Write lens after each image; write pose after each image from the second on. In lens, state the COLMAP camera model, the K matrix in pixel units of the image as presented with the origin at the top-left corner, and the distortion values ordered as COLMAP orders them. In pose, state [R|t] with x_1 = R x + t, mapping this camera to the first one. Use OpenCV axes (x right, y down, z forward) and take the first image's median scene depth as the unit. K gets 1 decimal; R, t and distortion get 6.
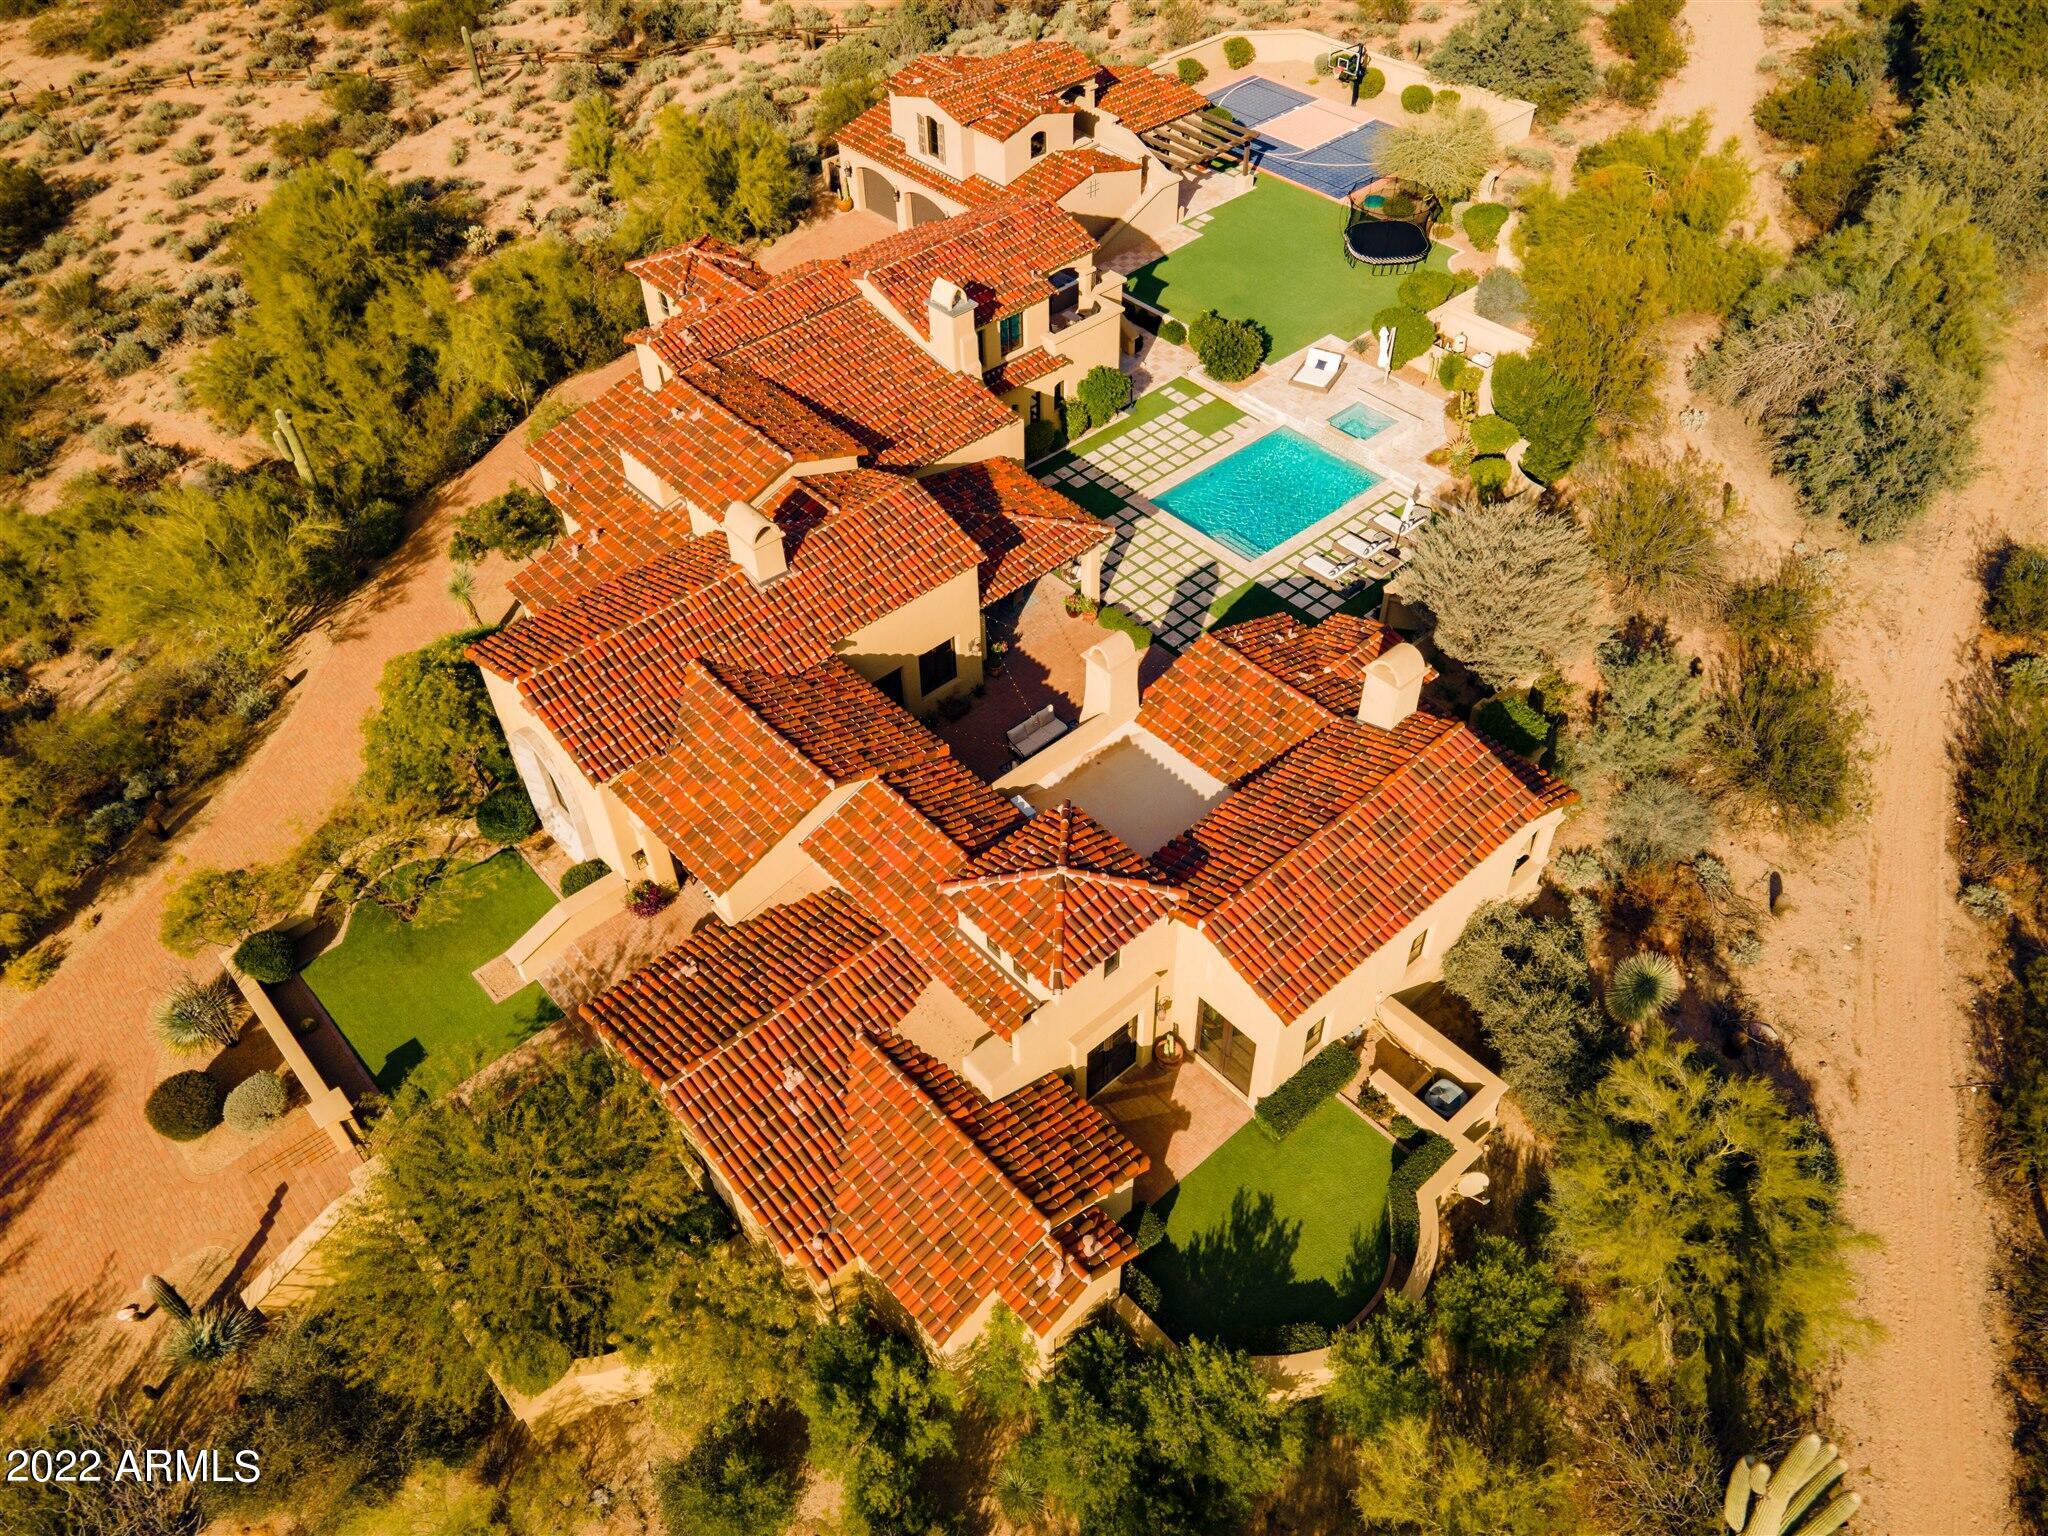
lens RADIAL K [[1506.0, 0, 1024.0], [0, 1506.0, 768.0], [0, 0, 1]] dist [0.009769, 0.065814]
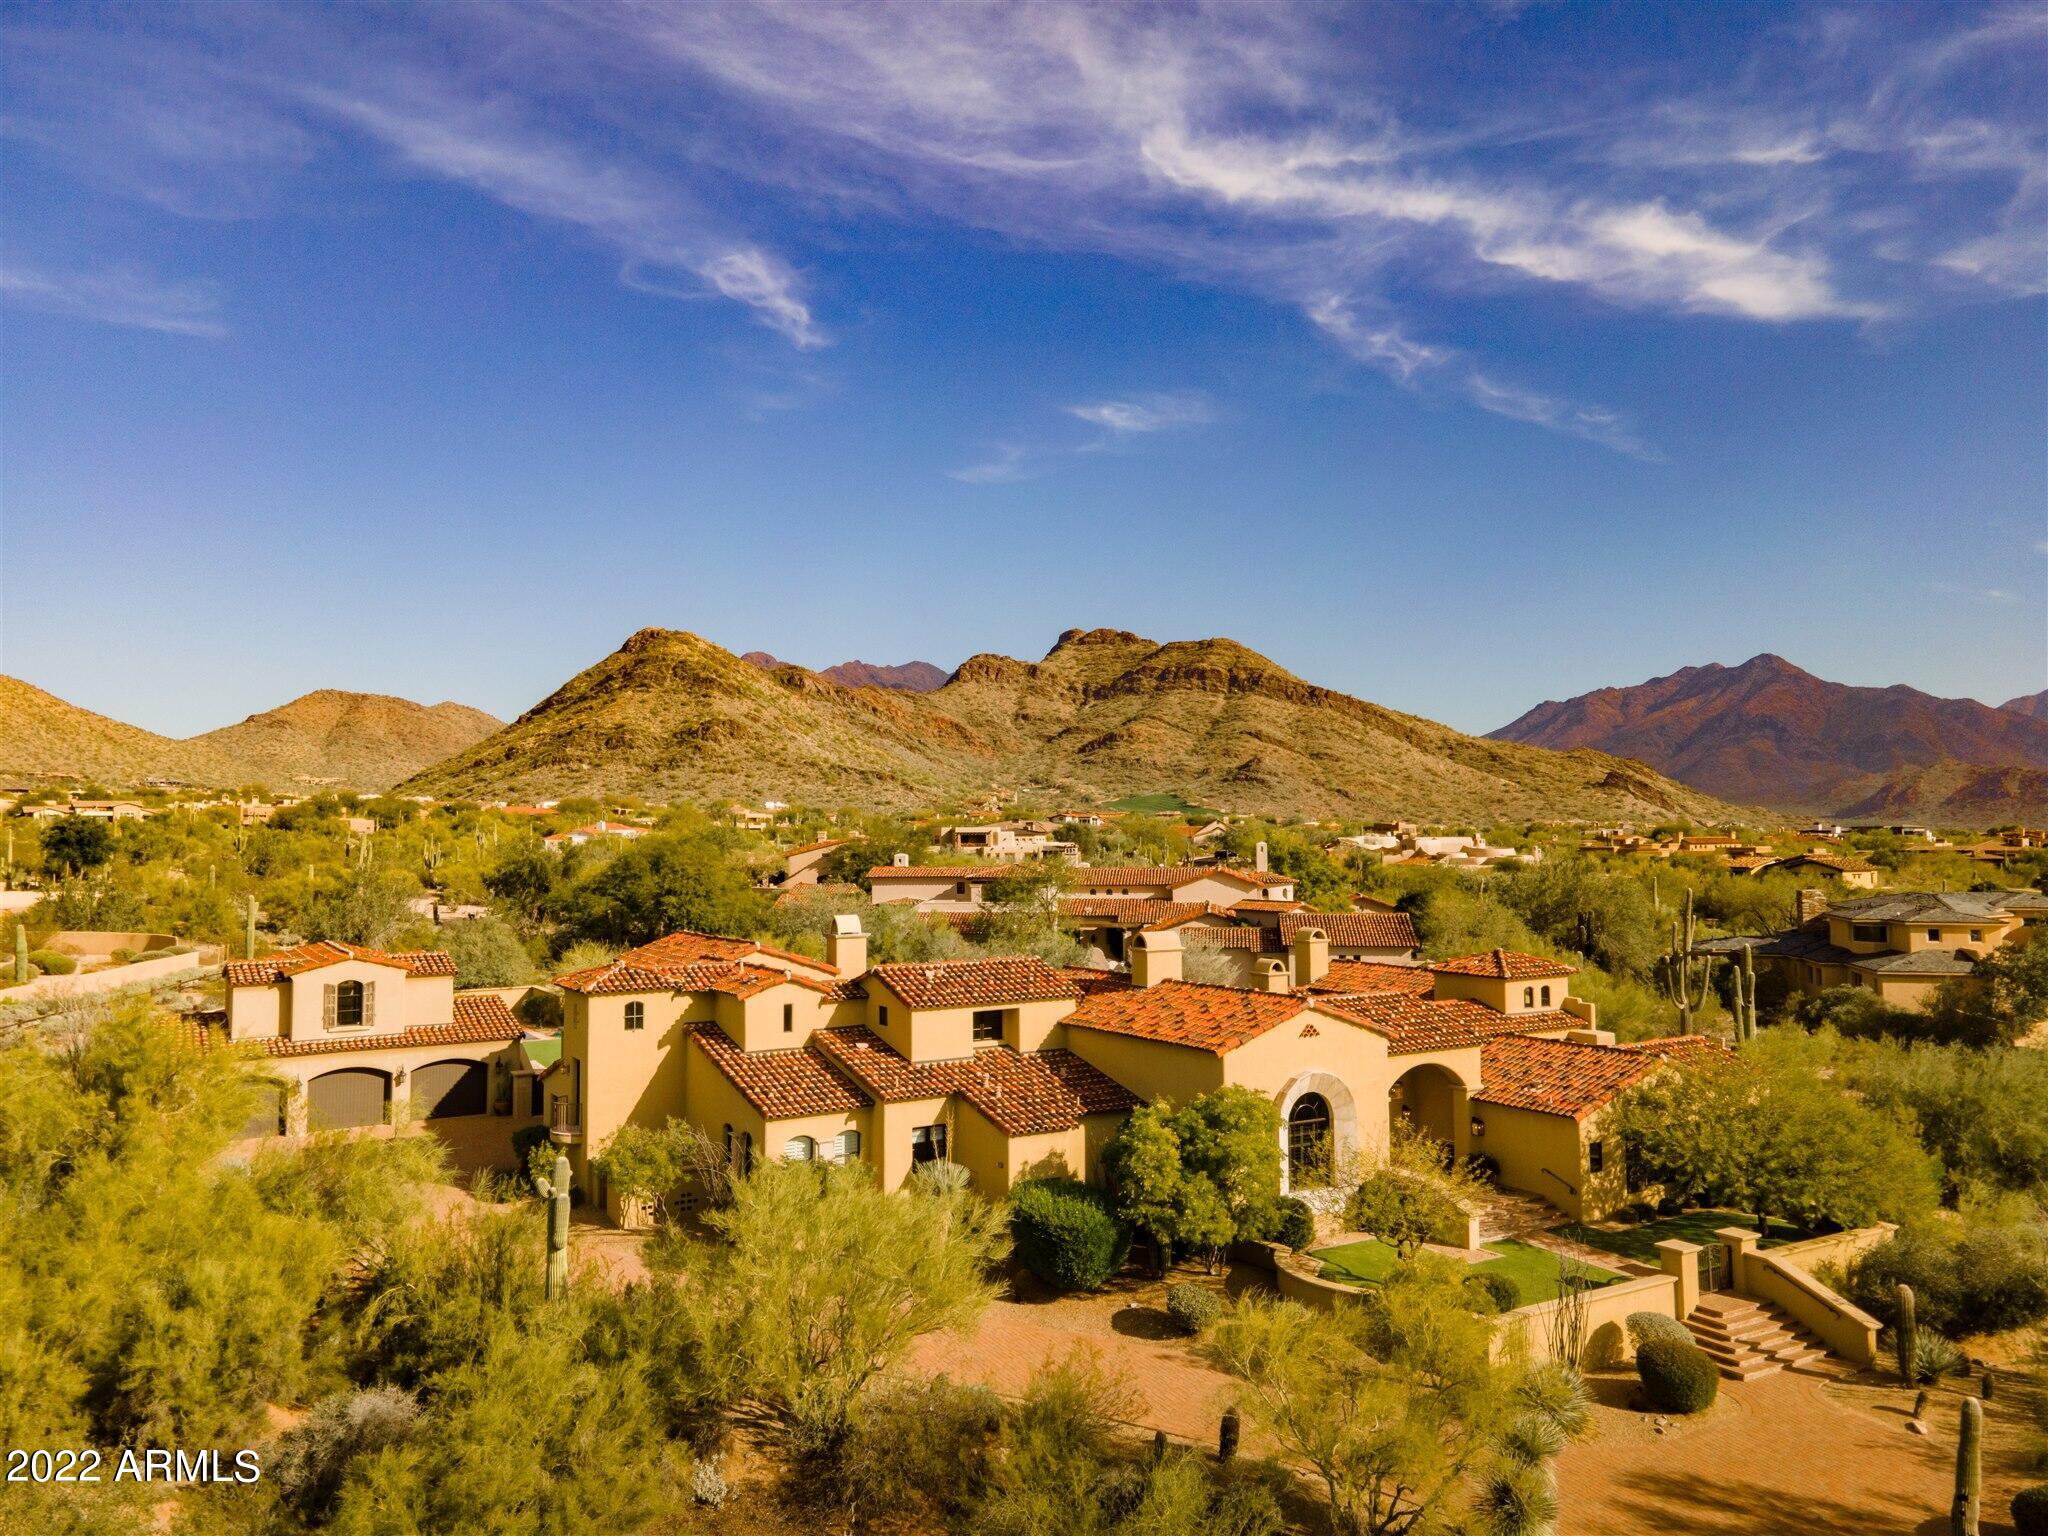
lens RADIAL K [[1511.7, 0, 1024.0], [0, 1511.7, 768.0], [0, 0, 1]] dist [0.037945, 0.002250]
pose [[0.178700, 0.058854, 0.982142, -1.065957], [0.699748, 0.694133, -0.168915, -0.097565], [-0.691678, 0.717437, 0.082859, 0.656888]]
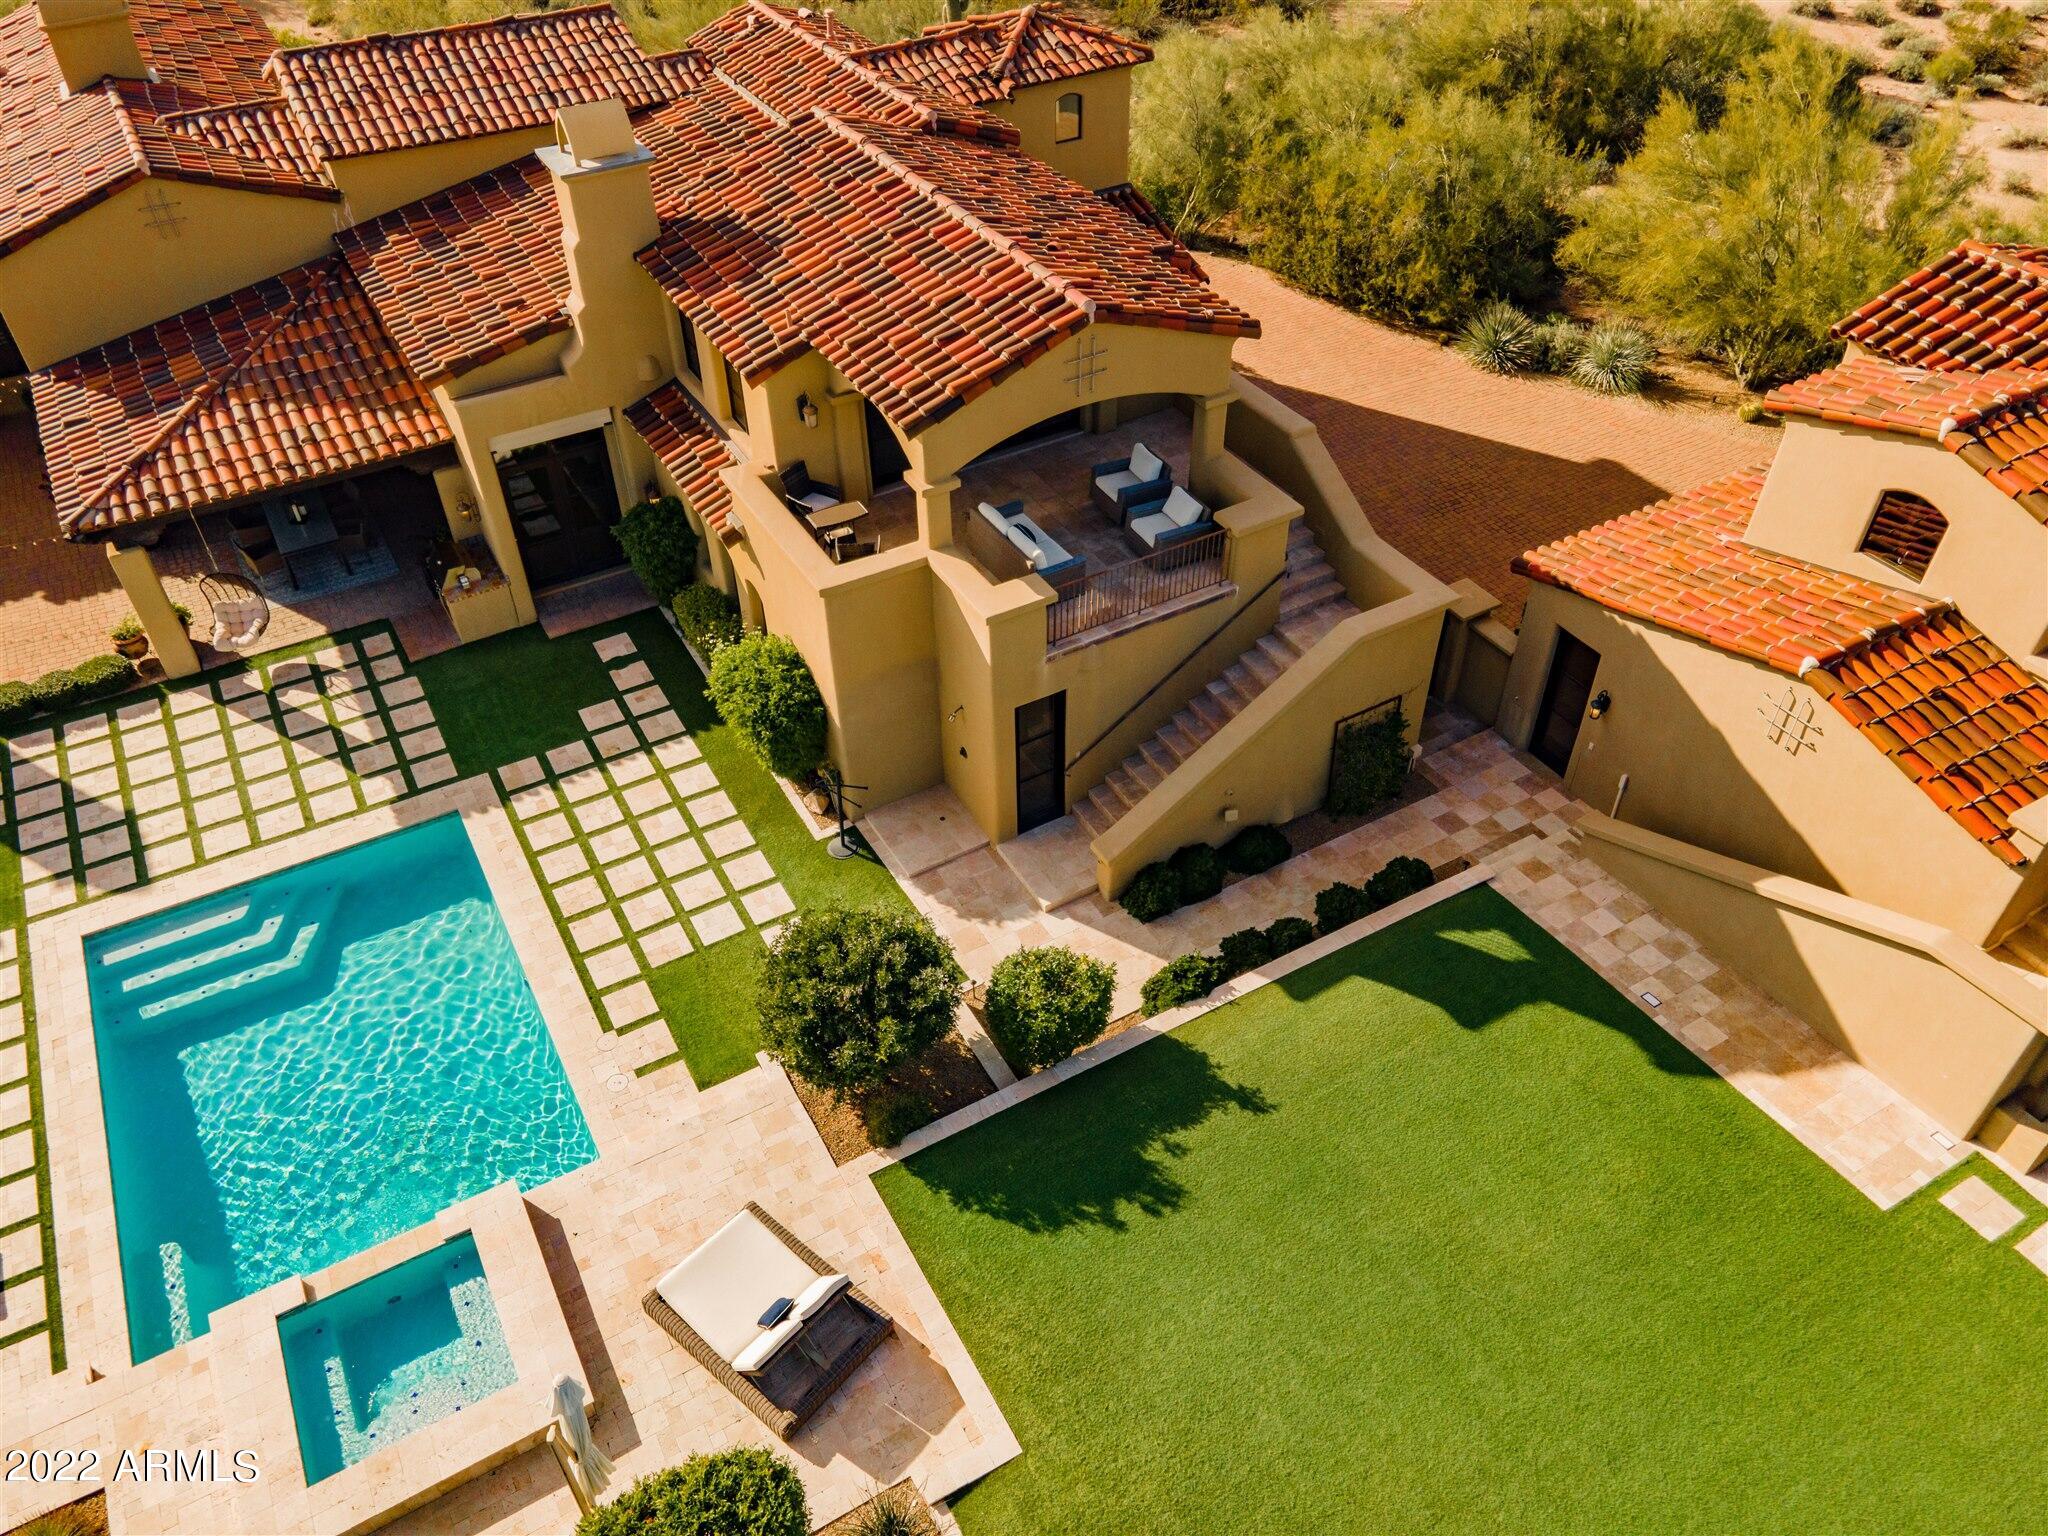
lens RADIAL K [[1506.0, 0, 1024.0], [0, 1506.0, 768.0], [0, 0, 1]] dist [0.009769, 0.065814]
pose [[-0.205547, 0.666021, -0.717054, 0.339495], [-0.683624, 0.426583, 0.592187, -0.534137], [0.700292, 0.611917, 0.367625, 0.945847]]
